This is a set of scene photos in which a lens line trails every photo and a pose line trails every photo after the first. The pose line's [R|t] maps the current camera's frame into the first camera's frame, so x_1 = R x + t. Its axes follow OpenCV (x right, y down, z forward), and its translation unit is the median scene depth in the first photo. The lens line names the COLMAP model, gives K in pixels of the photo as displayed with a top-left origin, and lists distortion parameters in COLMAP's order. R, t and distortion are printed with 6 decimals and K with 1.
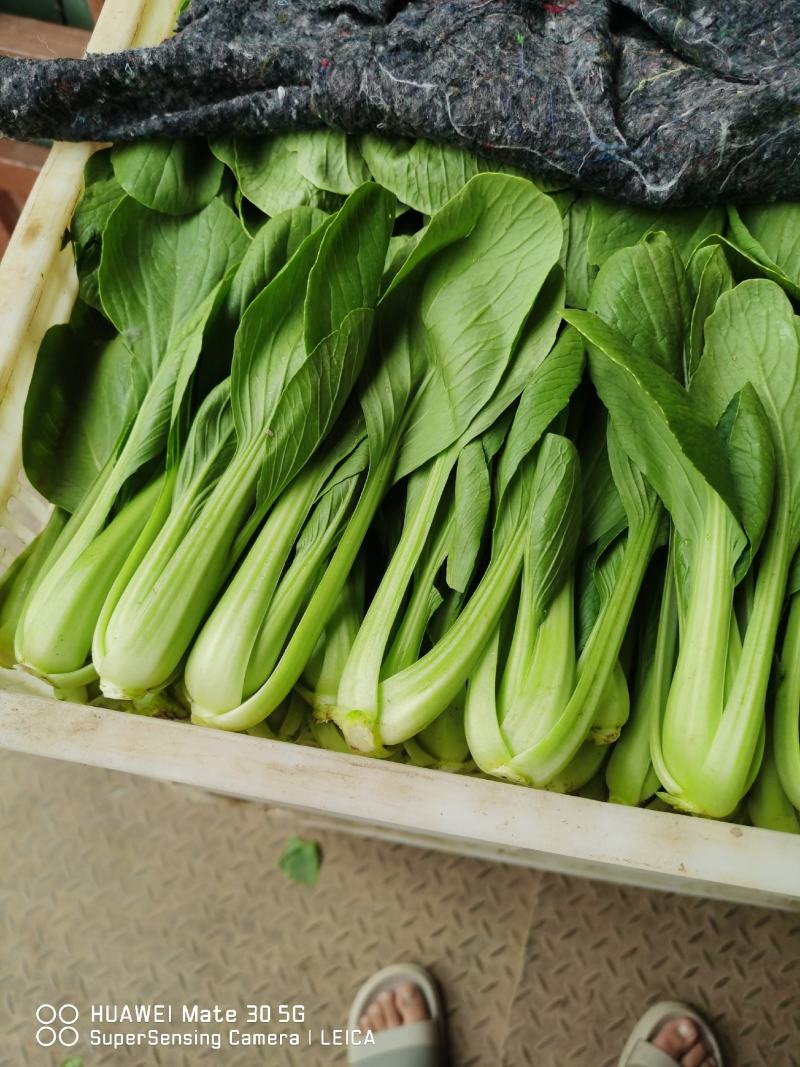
lens RADIAL K [[819.7, 0, 400.0], [0, 819.7, 533.5], [0, 0, 1]] dist [0.030325, -0.046671]
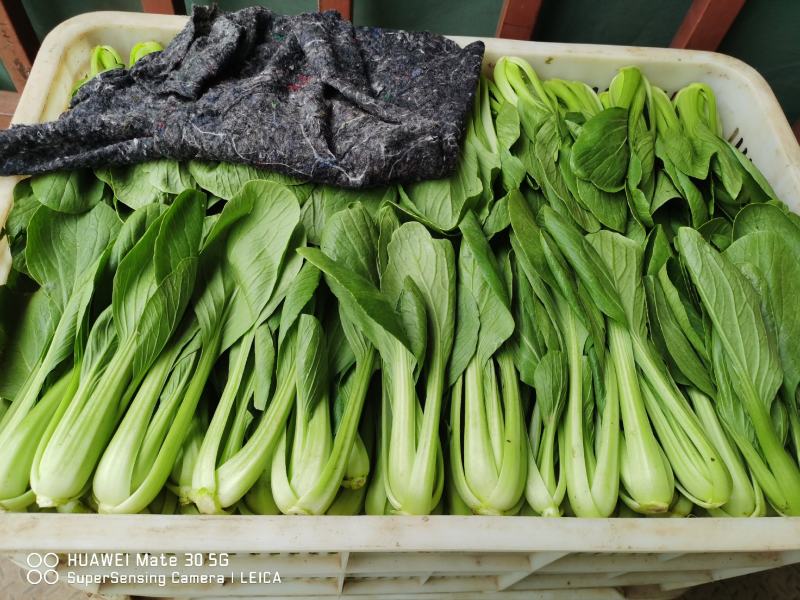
lens RADIAL K [[614.6, 0, 400.0], [0, 614.6, 300.0], [0, 0, 1]] dist [0.030325, -0.046671]
pose [[0.975195, -0.110489, 0.191801, 0.115161], [0.142986, 0.975905, -0.164817, 0.085795], [-0.168969, 0.188154, 0.967496, -0.296648]]
